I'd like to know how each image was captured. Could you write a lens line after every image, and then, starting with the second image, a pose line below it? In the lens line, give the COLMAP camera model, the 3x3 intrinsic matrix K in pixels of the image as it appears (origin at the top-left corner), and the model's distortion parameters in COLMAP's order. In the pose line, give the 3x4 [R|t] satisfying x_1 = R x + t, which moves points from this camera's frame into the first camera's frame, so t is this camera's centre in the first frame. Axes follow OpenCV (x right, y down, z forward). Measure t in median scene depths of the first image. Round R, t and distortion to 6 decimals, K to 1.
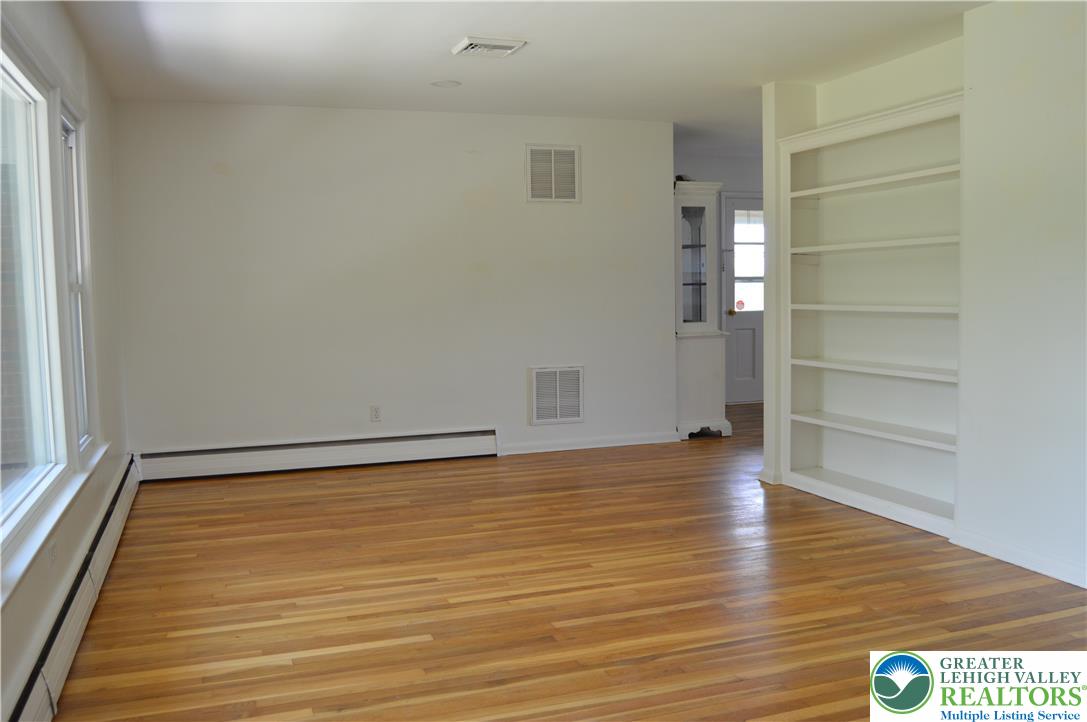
lens RADIAL K [[940.0, 0, 543.5], [0, 940.0, 361.0], [0, 0, 1]] dist [-0.069699, 0.007522]
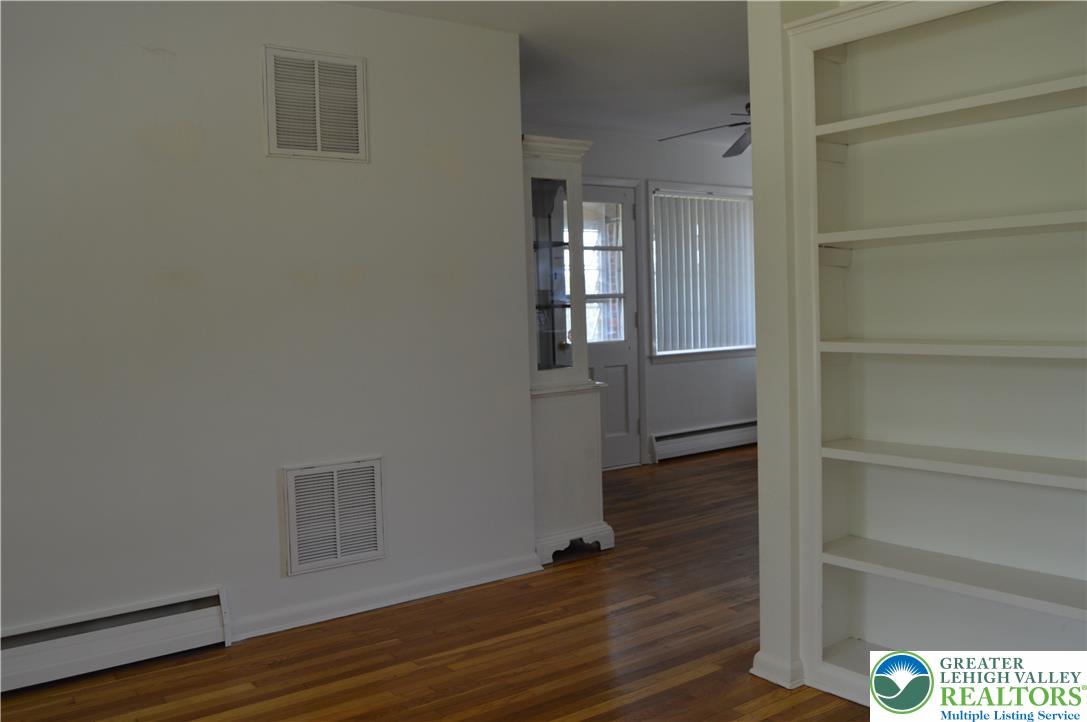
lens RADIAL K [[940.0, 0, 543.5], [0, 940.0, 361.0], [0, 0, 1]] dist [-0.069699, 0.007522]
pose [[0.955548, -0.029547, 0.293352, -0.027010], [0.036867, 0.999131, -0.019453, -0.037991], [-0.292523, 0.029403, 0.955806, 0.456334]]
